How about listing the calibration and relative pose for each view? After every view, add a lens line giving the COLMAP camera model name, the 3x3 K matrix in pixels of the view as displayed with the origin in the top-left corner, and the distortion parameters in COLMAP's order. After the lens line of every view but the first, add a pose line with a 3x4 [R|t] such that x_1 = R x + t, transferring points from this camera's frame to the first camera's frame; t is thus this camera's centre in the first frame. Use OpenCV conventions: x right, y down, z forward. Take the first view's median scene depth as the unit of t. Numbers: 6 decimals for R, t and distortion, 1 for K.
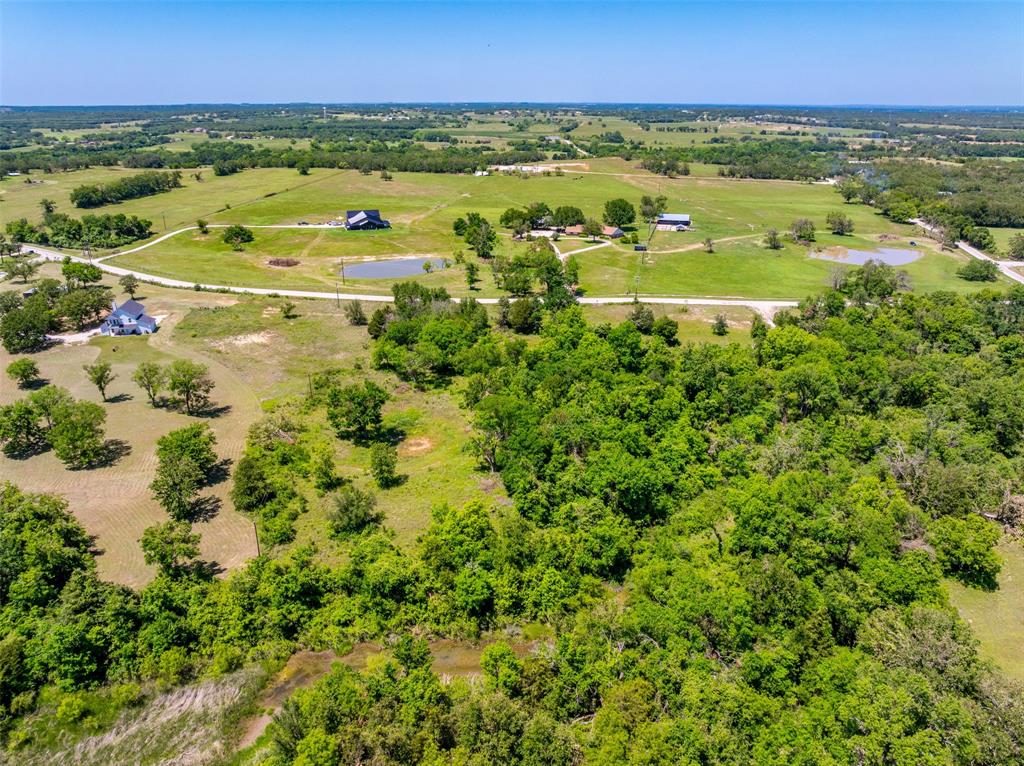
lens RADIAL K [[724.4, 0, 513.2], [0, 724.4, 376.8], [0, 0, 1]] dist [-0.041305, 0.003668]
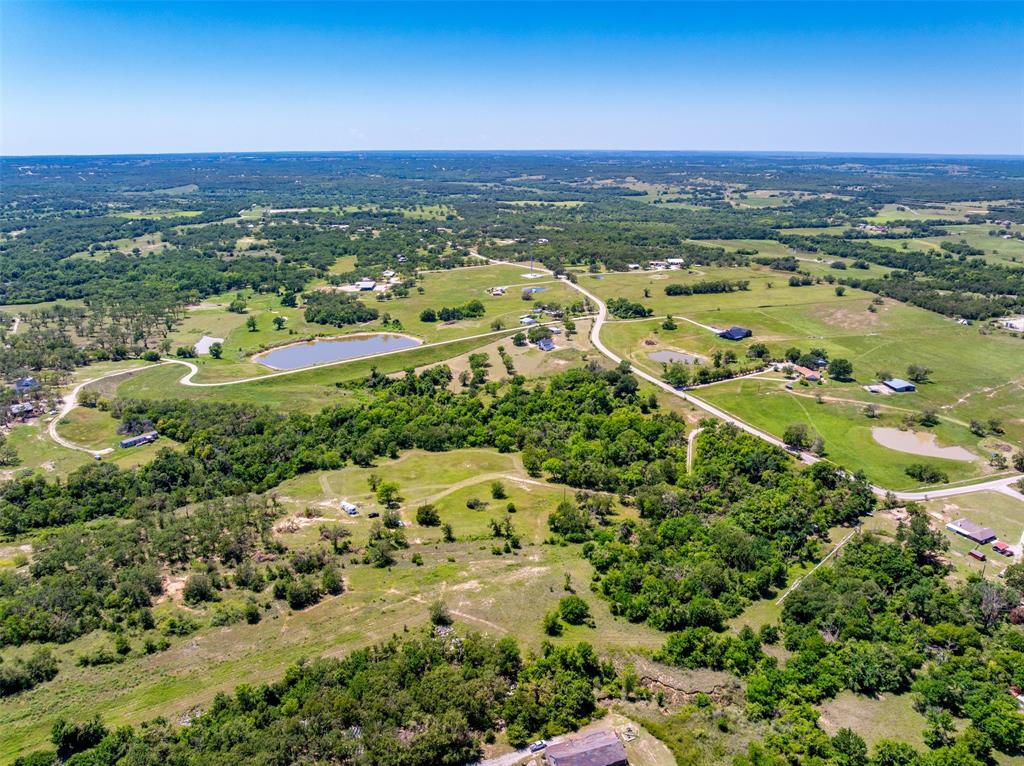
lens RADIAL K [[710.6, 0, 513.0], [0, 710.6, 411.1], [0, 0, 1]] dist [-0.035962, 0.000807]
pose [[0.375279, 0.321411, -0.869402, 1.389937], [-0.329556, 0.922937, 0.198949, -0.247146], [0.866348, 0.211855, 0.452282, -0.263844]]
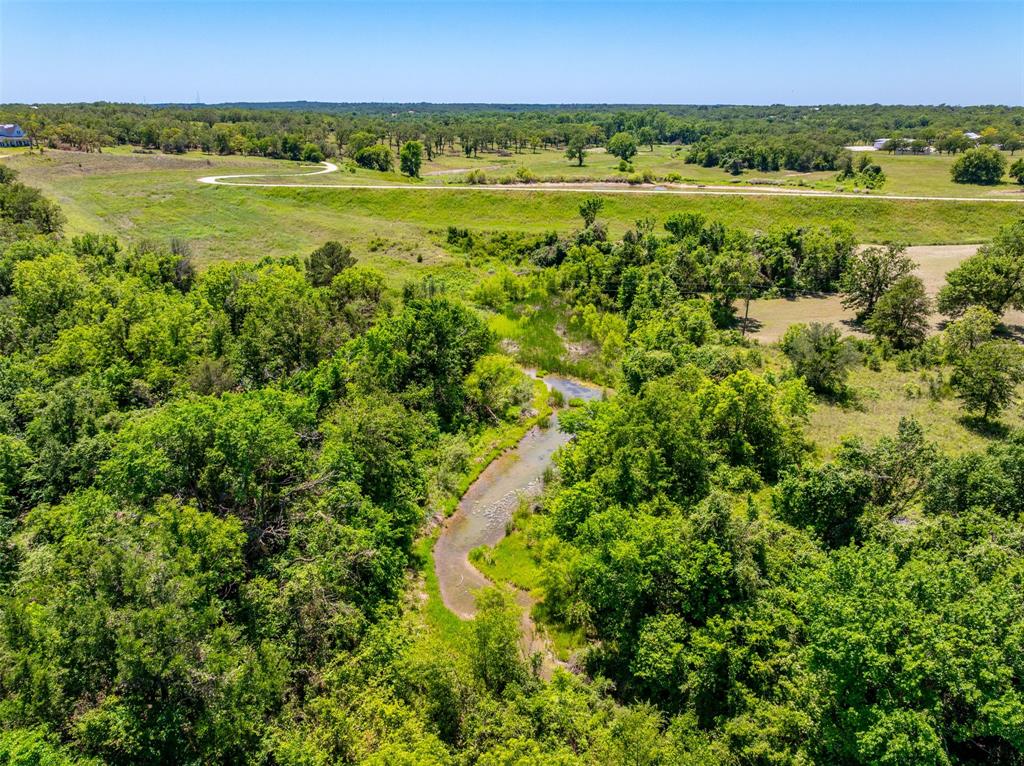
lens RADIAL K [[721.0, 0, 514.7], [0, 721.0, 380.1], [0, 0, 1]] dist [-0.033268, 0.000677]
pose [[-0.454713, 0.313480, -0.833647, 0.164774], [-0.317168, 0.817653, 0.480466, -0.005710], [0.832251, 0.482880, -0.272371, 0.375017]]
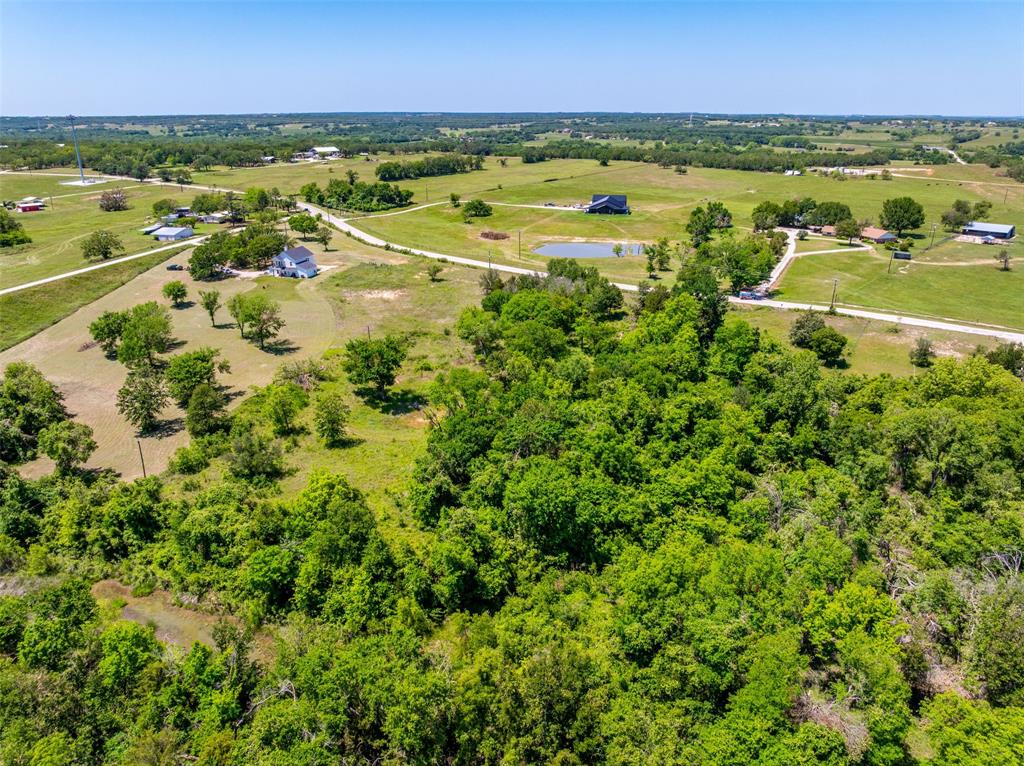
lens RADIAL K [[721.0, 0, 514.7], [0, 721.0, 380.1], [0, 0, 1]] dist [-0.033268, 0.000677]
pose [[0.877716, 0.165507, -0.449691, 0.181979], [-0.169091, 0.985064, 0.032512, 0.001027], [0.448355, 0.047502, 0.892592, 0.127646]]
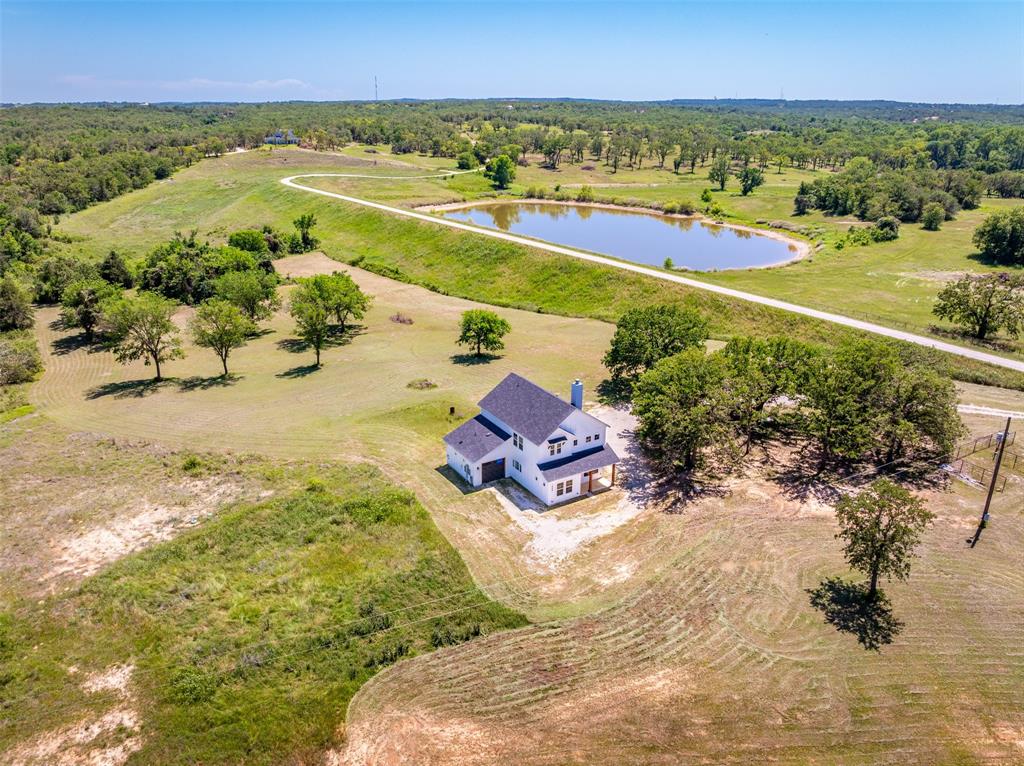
lens RADIAL K [[736.7, 0, 511.7], [0, 736.7, 376.4], [0, 0, 1]] dist [-0.040466, 0.007965]
pose [[-0.942427, 0.111144, -0.315403, -0.288247], [-0.124462, 0.758824, 0.639293, -0.208355], [0.310389, 0.641742, -0.701303, 0.816078]]
